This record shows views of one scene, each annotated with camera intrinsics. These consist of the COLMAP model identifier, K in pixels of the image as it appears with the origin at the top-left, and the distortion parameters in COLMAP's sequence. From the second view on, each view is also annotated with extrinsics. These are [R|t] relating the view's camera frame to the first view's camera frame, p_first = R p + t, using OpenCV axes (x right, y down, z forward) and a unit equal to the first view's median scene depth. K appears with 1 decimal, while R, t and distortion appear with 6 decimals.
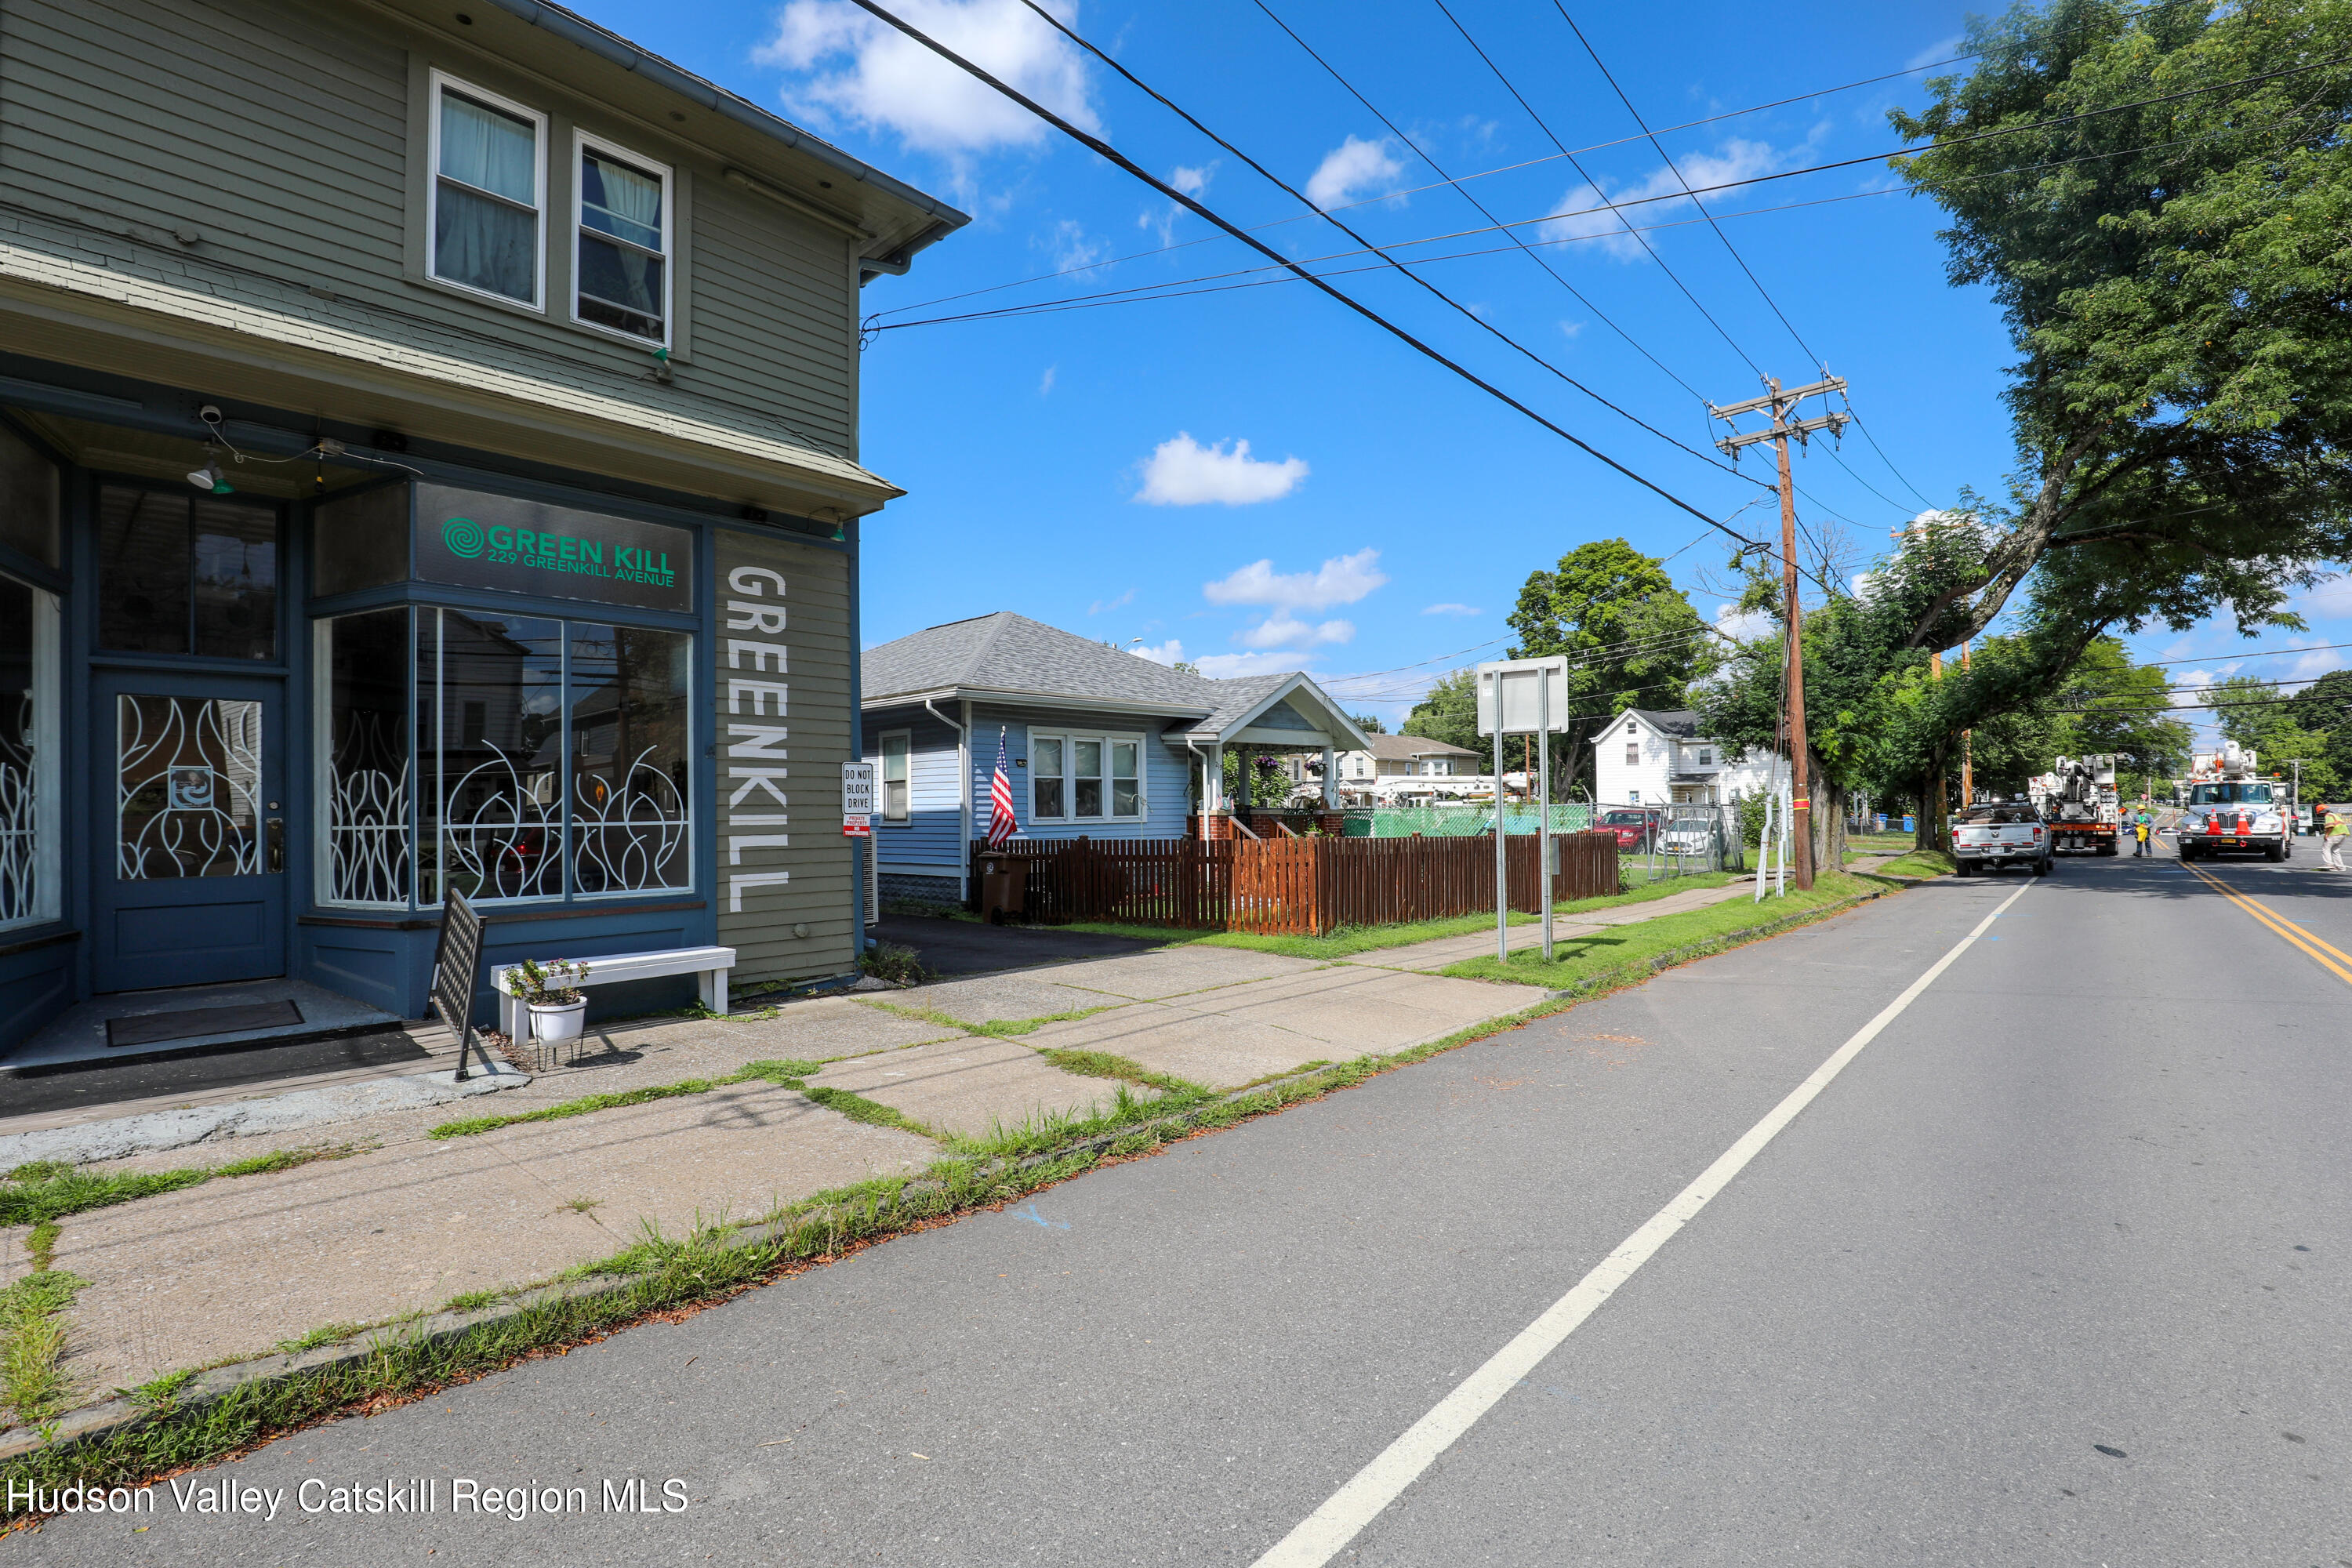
lens RADIAL K [[1071.3, 0, 1168.6], [0, 1071.3, 792.4], [0, 0, 1]] dist [-0.037627, 0.007508]
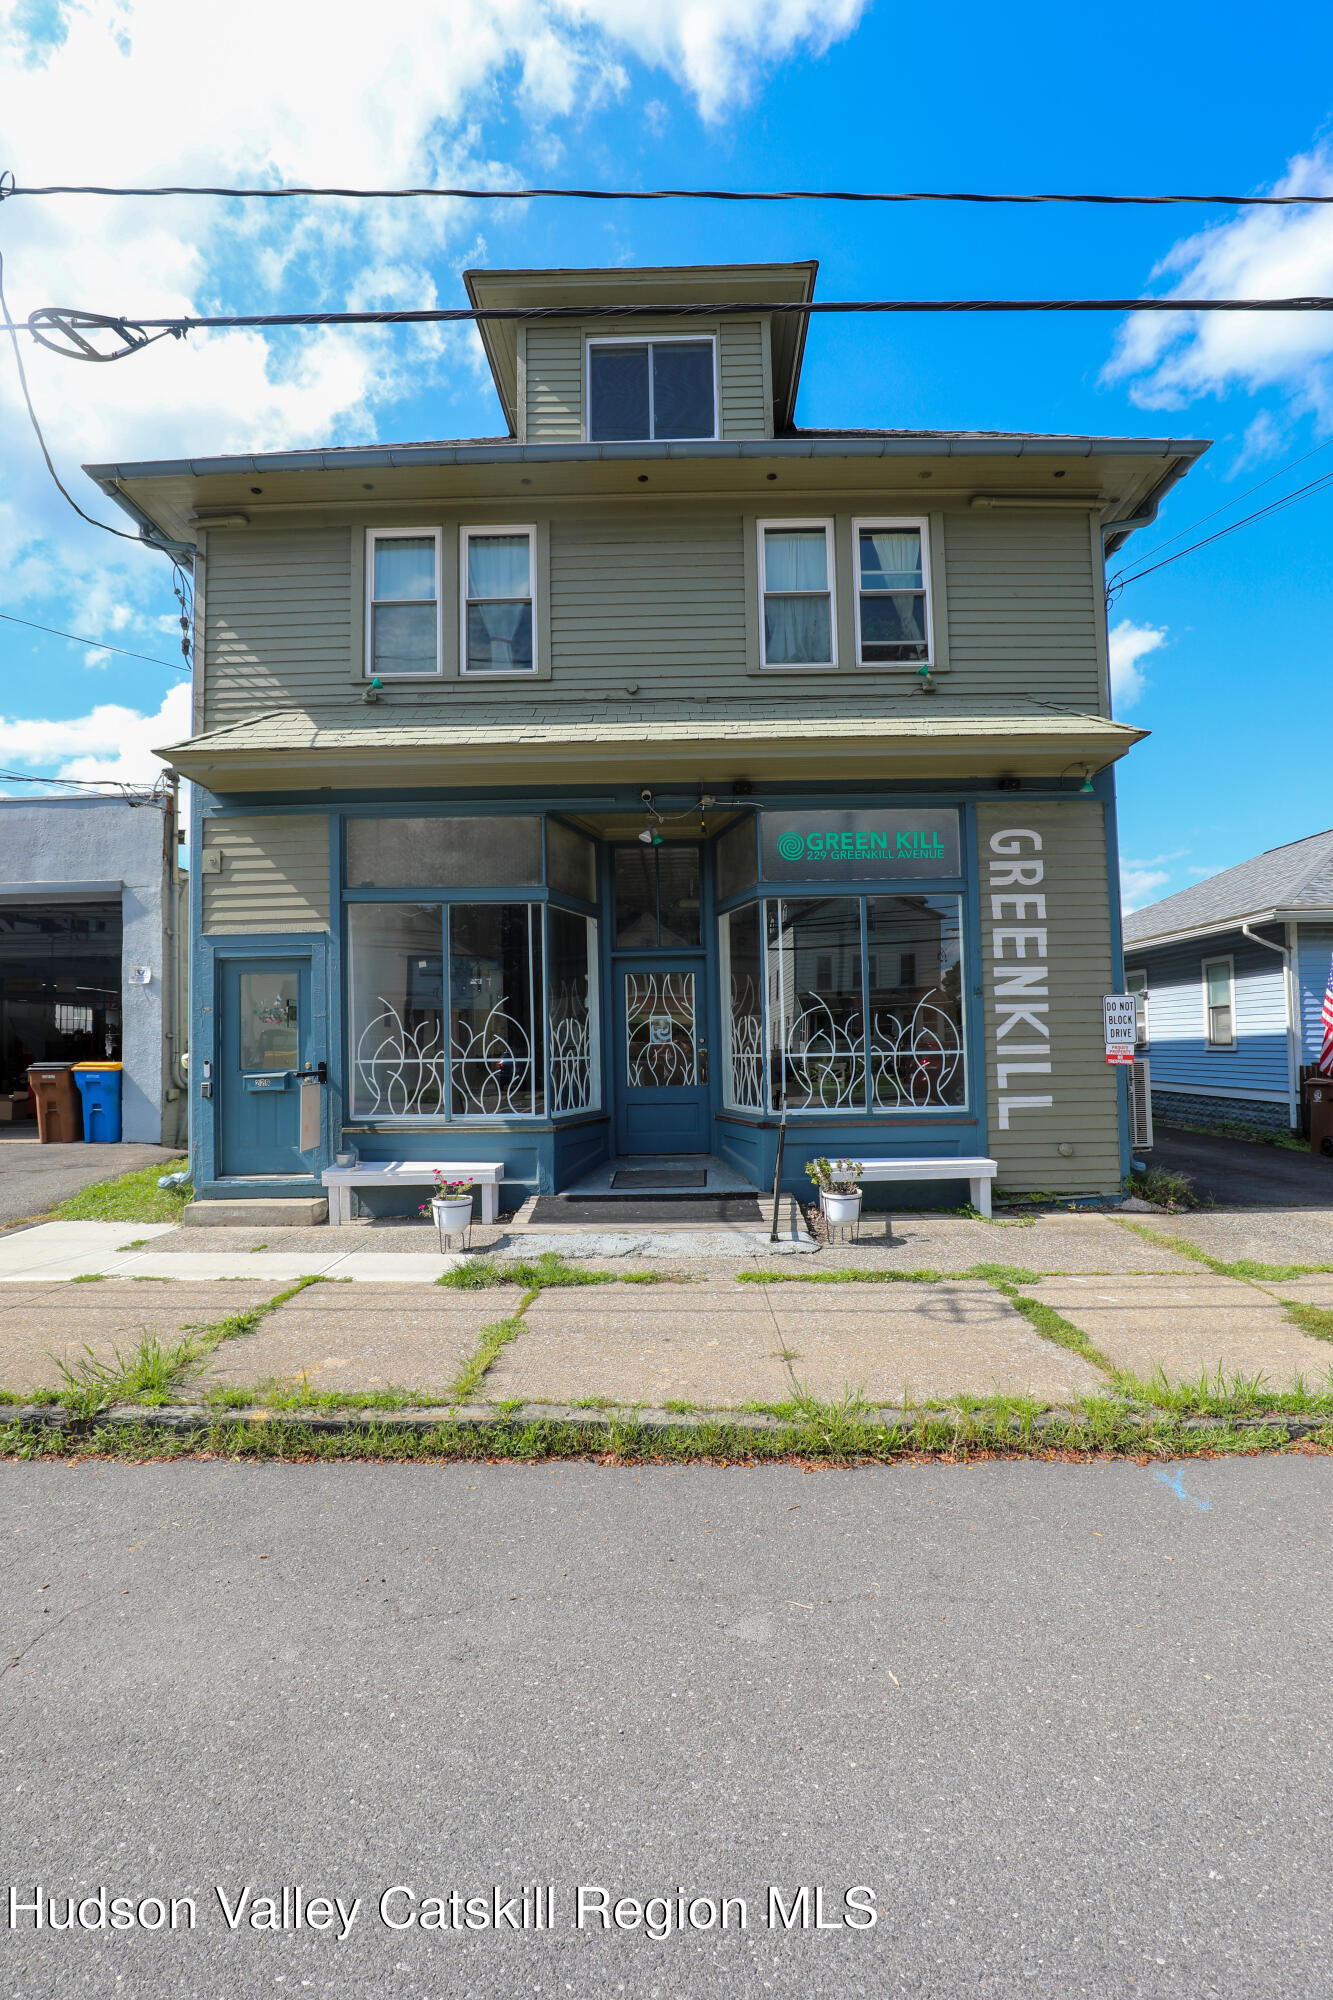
lens RADIAL K [[911.0, 0, 674.4], [0, 911.0, 1009.5], [0, 0, 1]] dist [-0.037627, 0.007508]
pose [[0.663246, -0.028672, -0.747852, 0.109358], [0.022523, 0.999578, -0.018348, -0.008969], [0.748062, -0.004675, 0.663612, 0.089755]]
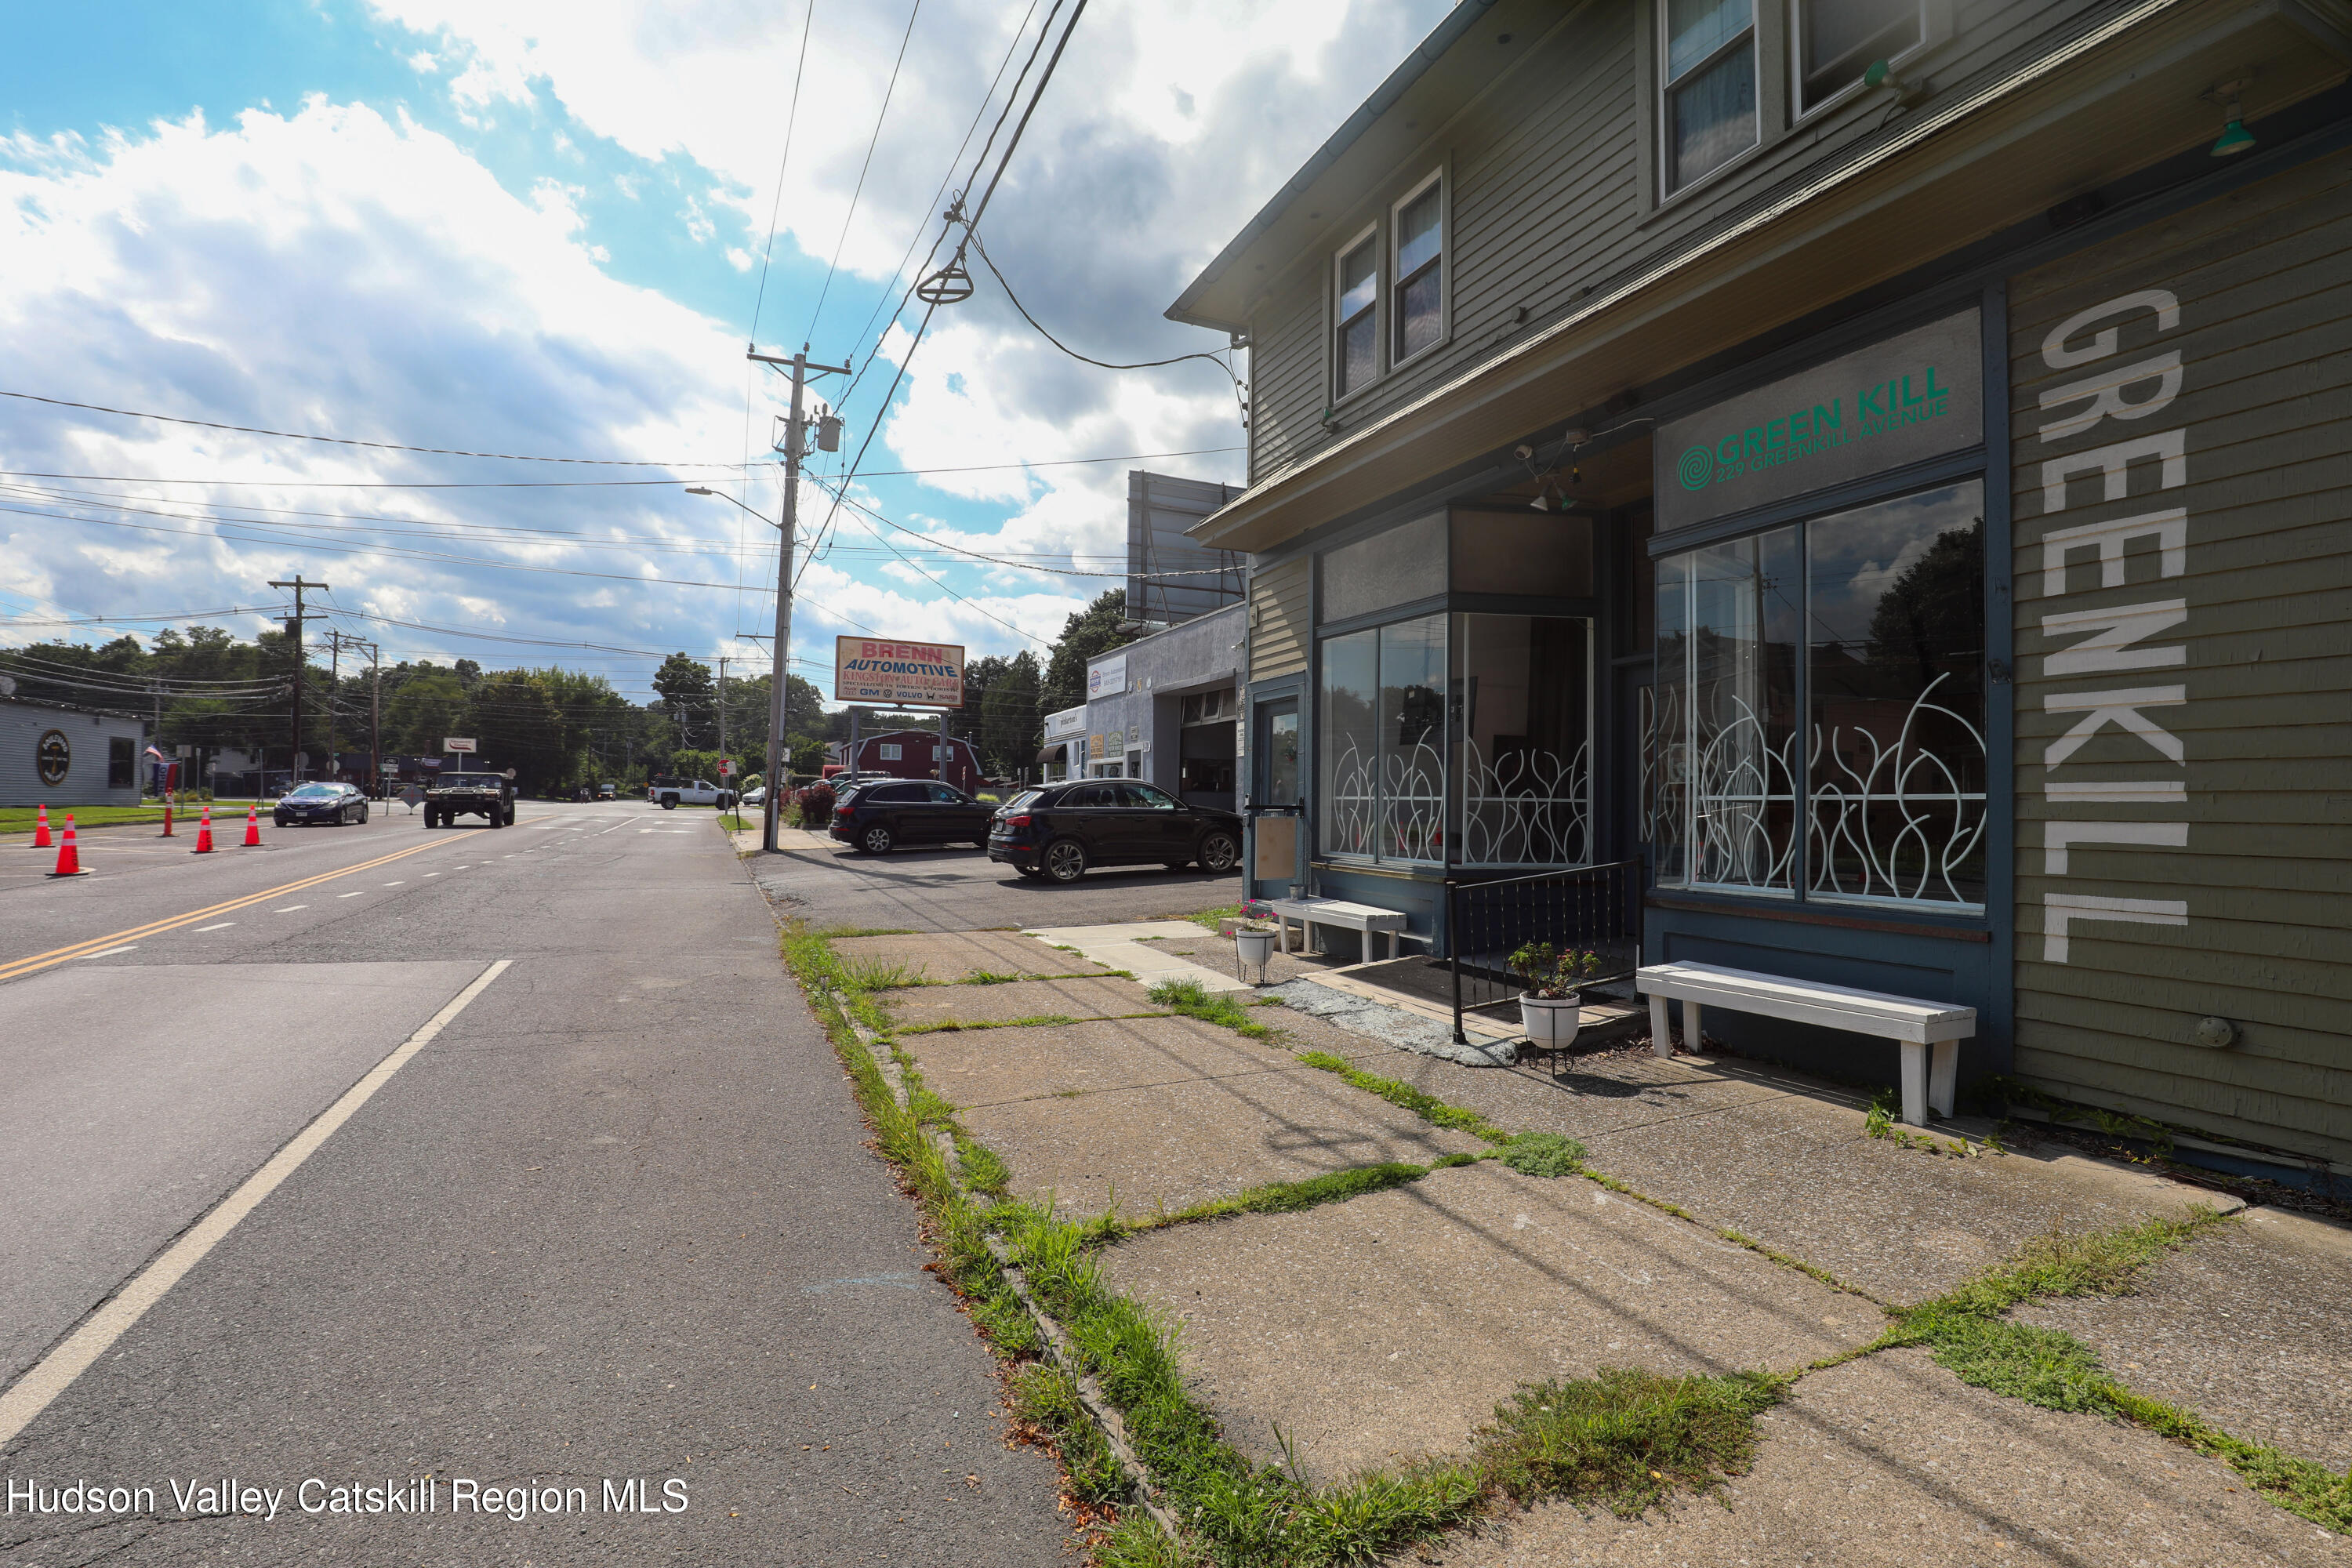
lens RADIAL K [[1071.3, 0, 1168.6], [0, 1071.3, 792.4], [0, 0, 1]] dist [-0.037627, 0.007508]
pose [[-0.410564, -0.005446, -0.911816, 0.298916], [0.008555, 0.999915, -0.009825, 0.031471], [0.911792, -0.011834, -0.410482, 0.921374]]
